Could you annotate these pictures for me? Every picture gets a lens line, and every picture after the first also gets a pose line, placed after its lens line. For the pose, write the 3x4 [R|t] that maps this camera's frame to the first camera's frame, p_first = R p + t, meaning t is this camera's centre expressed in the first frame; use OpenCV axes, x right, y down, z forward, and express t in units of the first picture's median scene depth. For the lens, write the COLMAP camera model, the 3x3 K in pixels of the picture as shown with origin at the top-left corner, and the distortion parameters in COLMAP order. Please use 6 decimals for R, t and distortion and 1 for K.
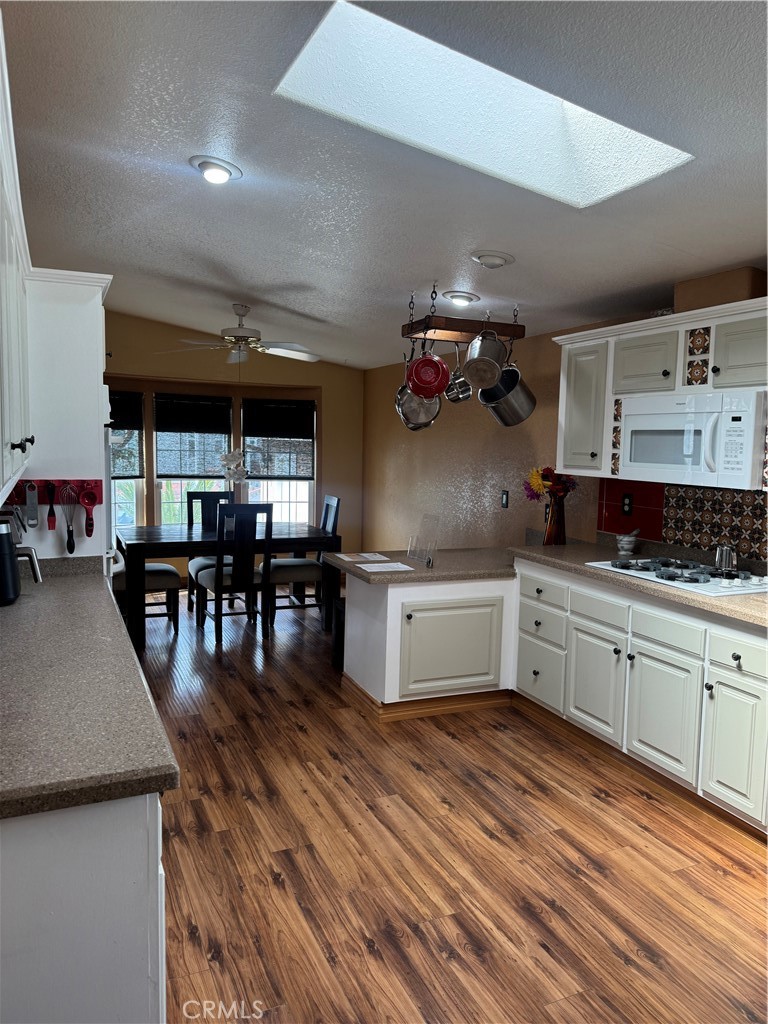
lens RADIAL K [[734.4, 0, 376.2], [0, 734.4, 511.3], [0, 0, 1]] dist [-0.003739, -0.011941]
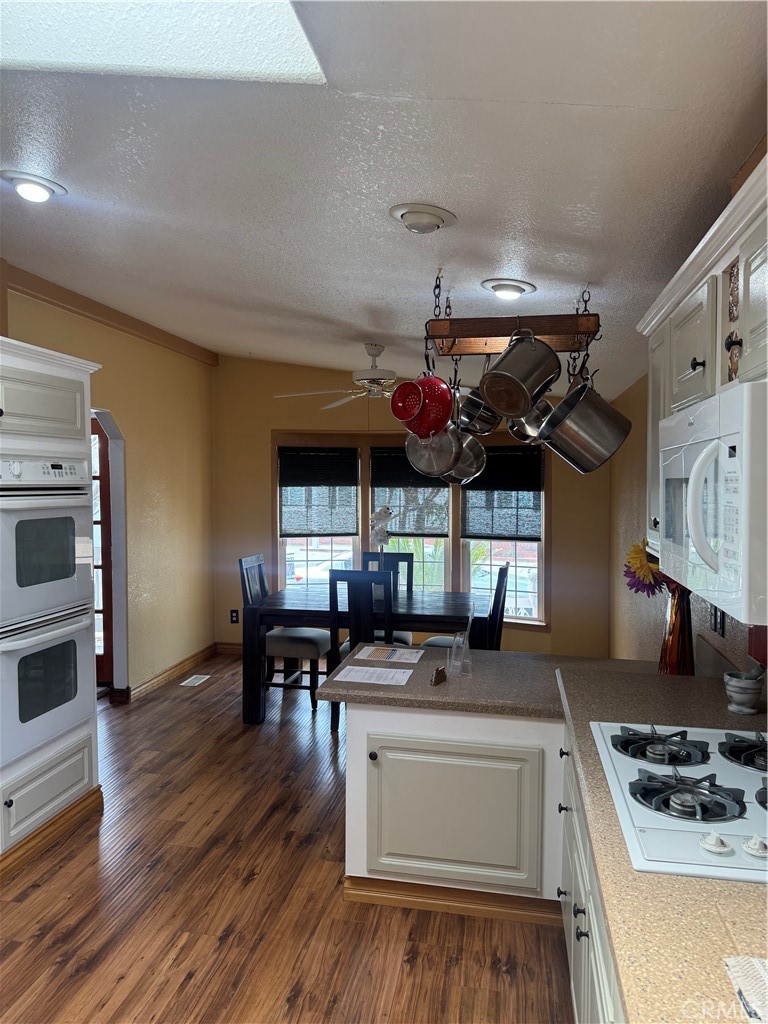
lens RADIAL K [[734.4, 0, 381.4], [0, 734.4, 508.5], [0, 0, 1]] dist [-0.003739, -0.011941]
pose [[0.816395, -0.001096, -0.577493, 0.438257], [-0.038191, 0.997707, -0.055884, -0.048136], [0.576230, 0.067679, 0.814480, 0.419333]]
